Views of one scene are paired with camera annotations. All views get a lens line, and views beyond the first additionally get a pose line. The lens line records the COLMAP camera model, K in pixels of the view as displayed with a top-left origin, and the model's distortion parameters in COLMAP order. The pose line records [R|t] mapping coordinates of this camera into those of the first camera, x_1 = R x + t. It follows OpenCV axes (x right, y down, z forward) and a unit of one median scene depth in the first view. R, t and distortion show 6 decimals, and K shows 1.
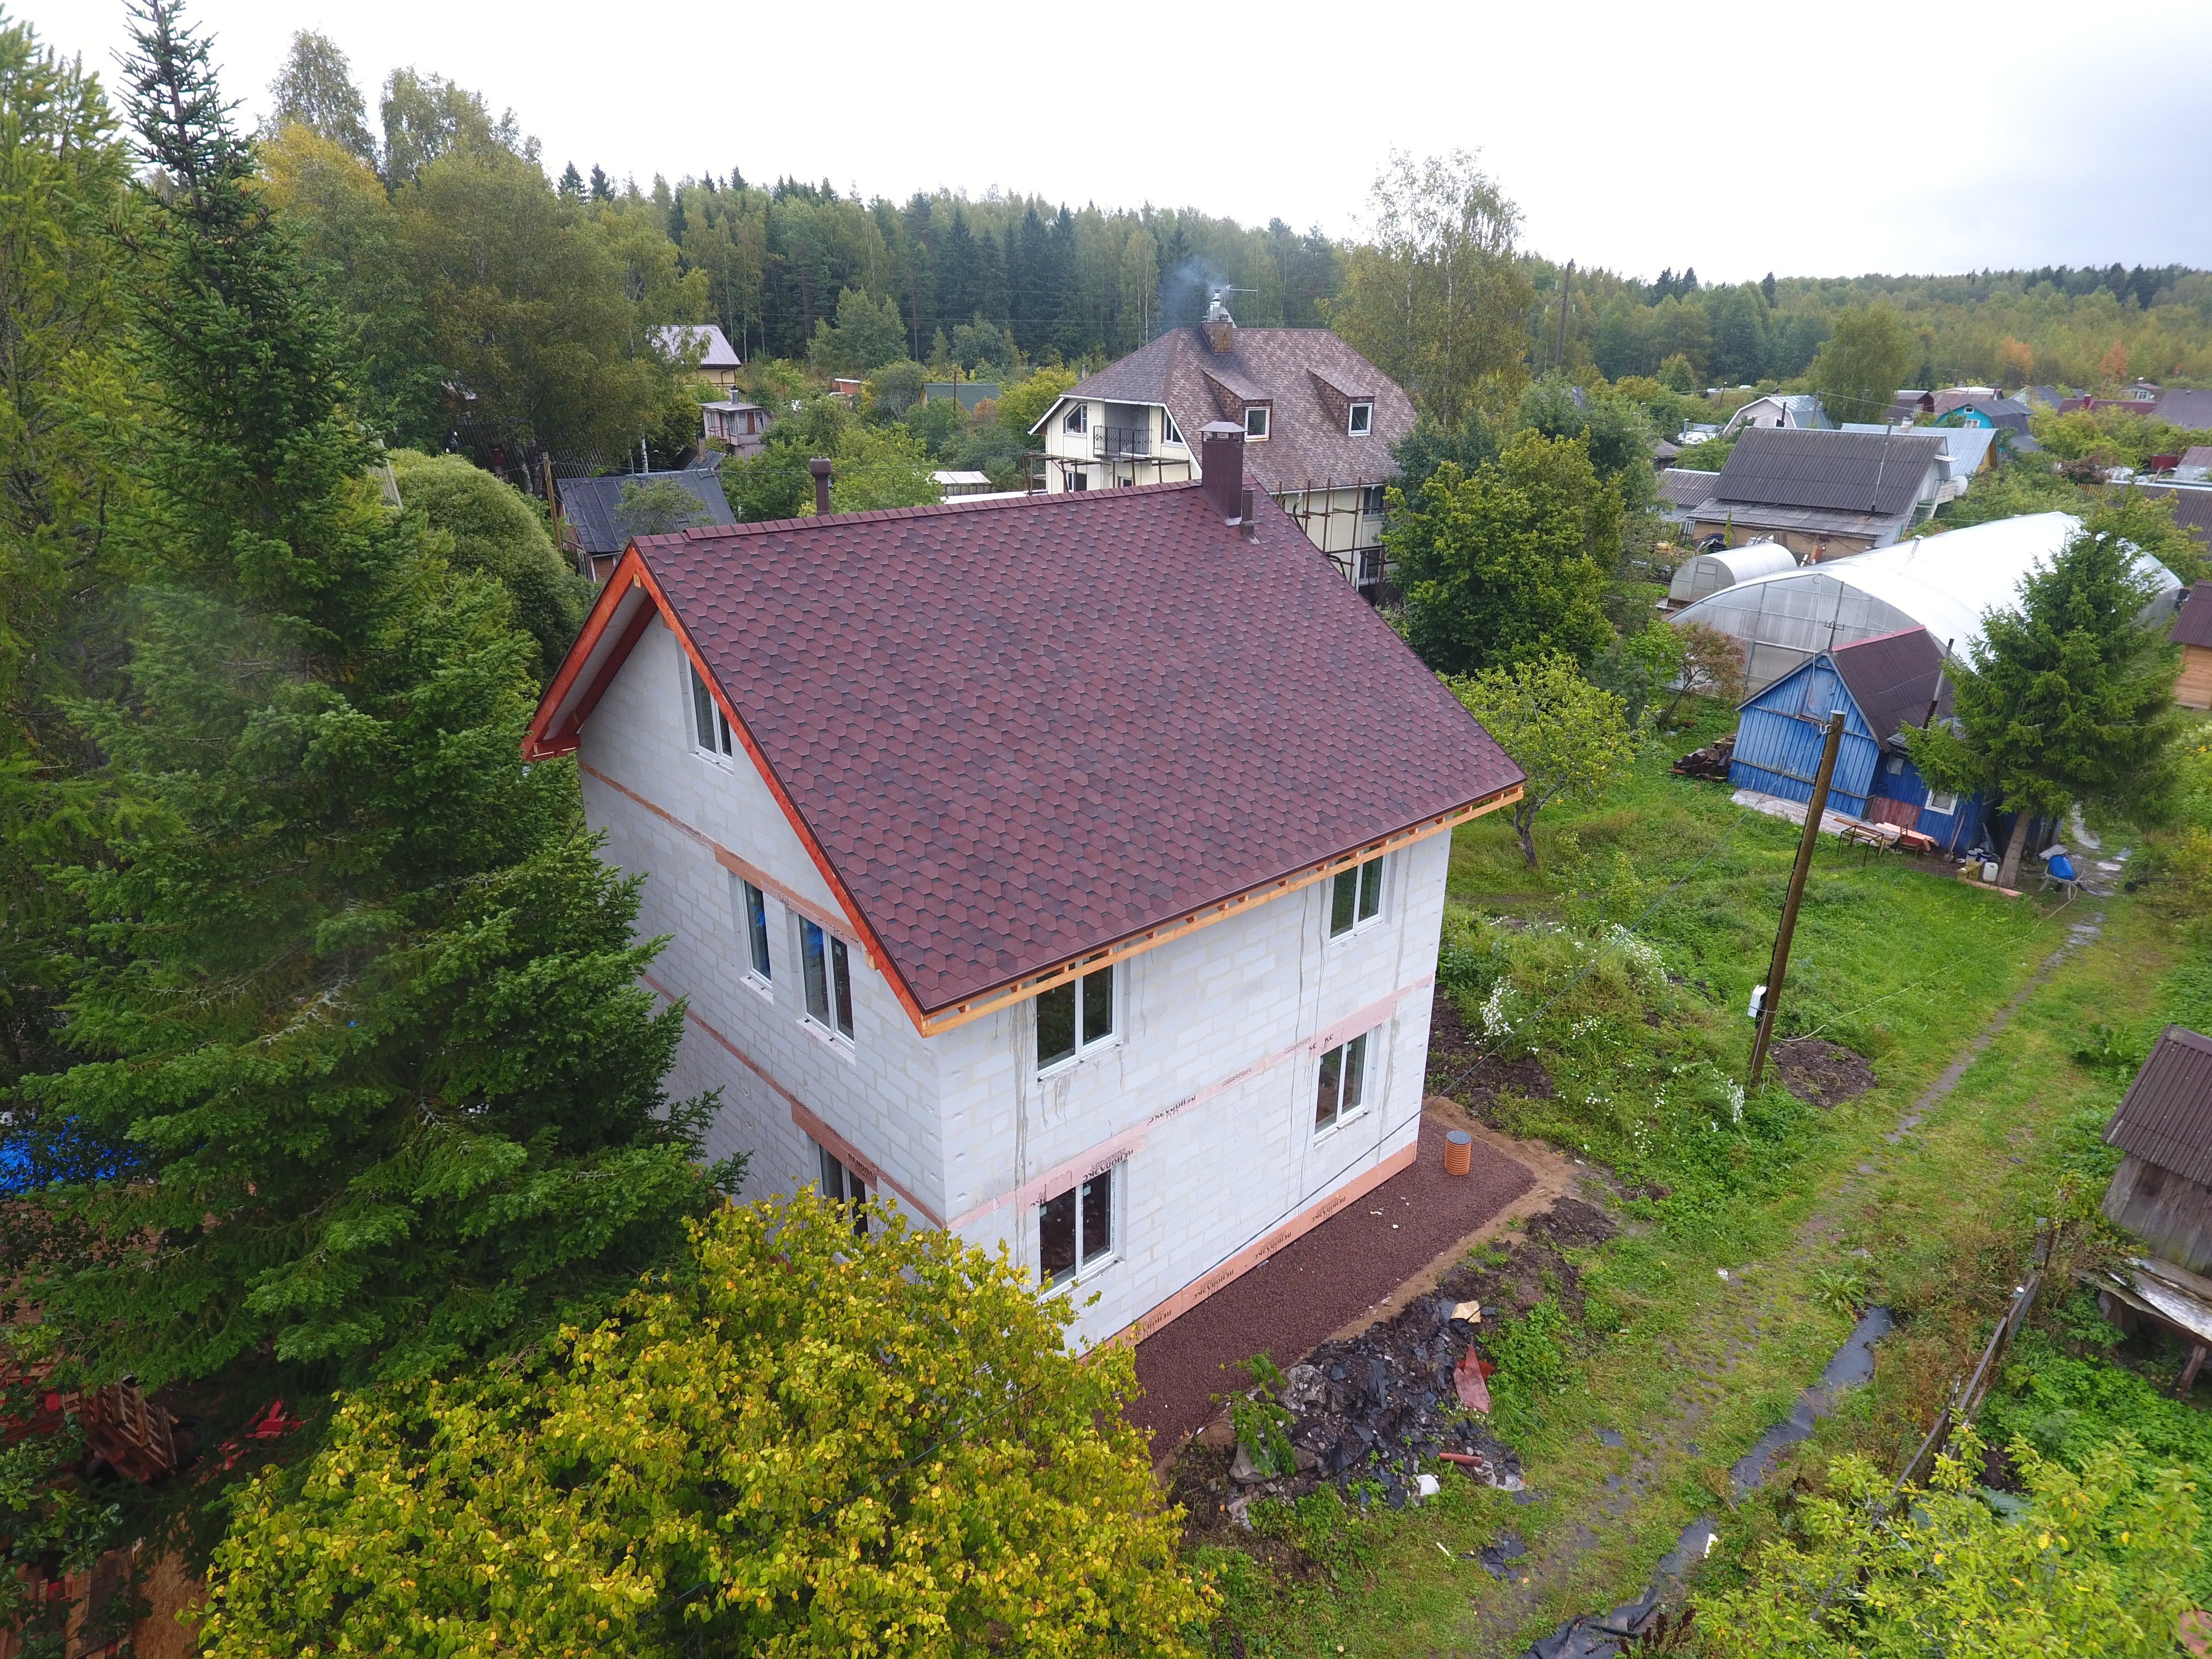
lens RADIAL K [[1271.2, 0, 1106.0], [0, 1271.2, 829.5], [0, 0, 1]] dist [-0.016375, -0.000857]
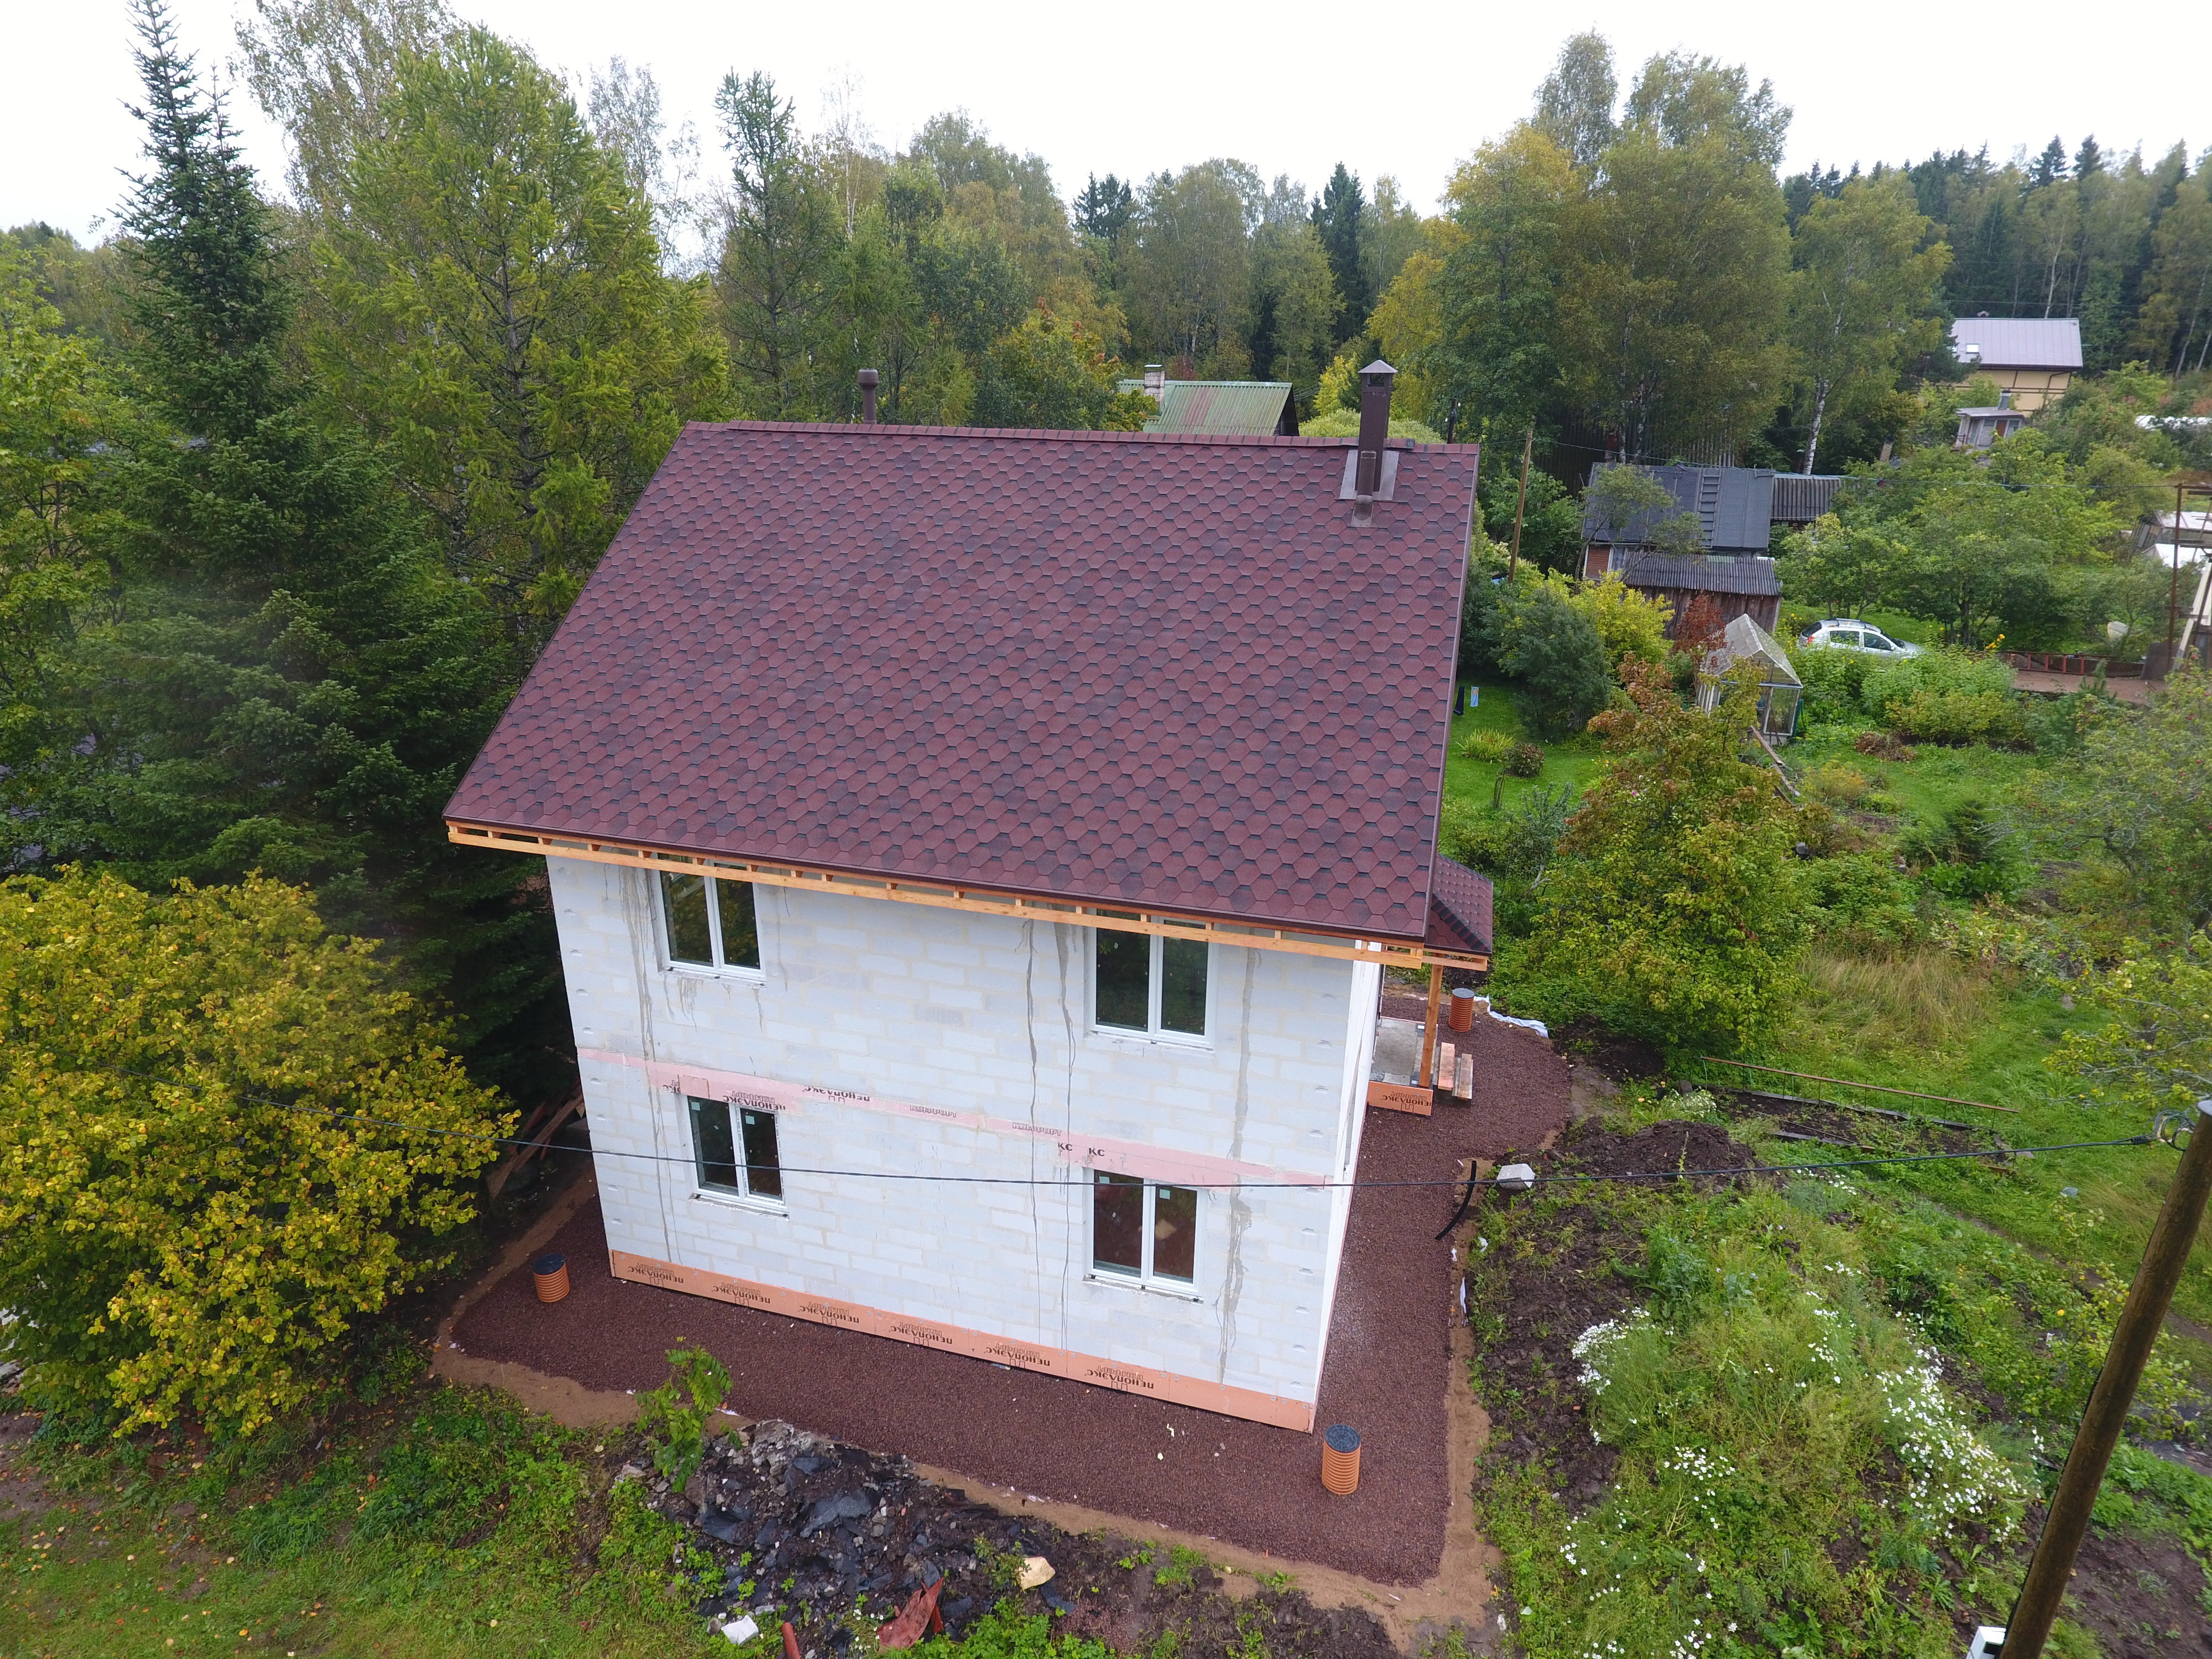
lens RADIAL K [[1313.2, 0, 1106.0], [0, 1313.2, 829.5], [0, 0, 1]] dist [-0.020195, -0.000908]
pose [[0.542779, 0.299710, -0.784580, 0.752943], [-0.309407, 0.939816, 0.144960, -0.137142], [0.780806, 0.164073, 0.602845, 0.503704]]
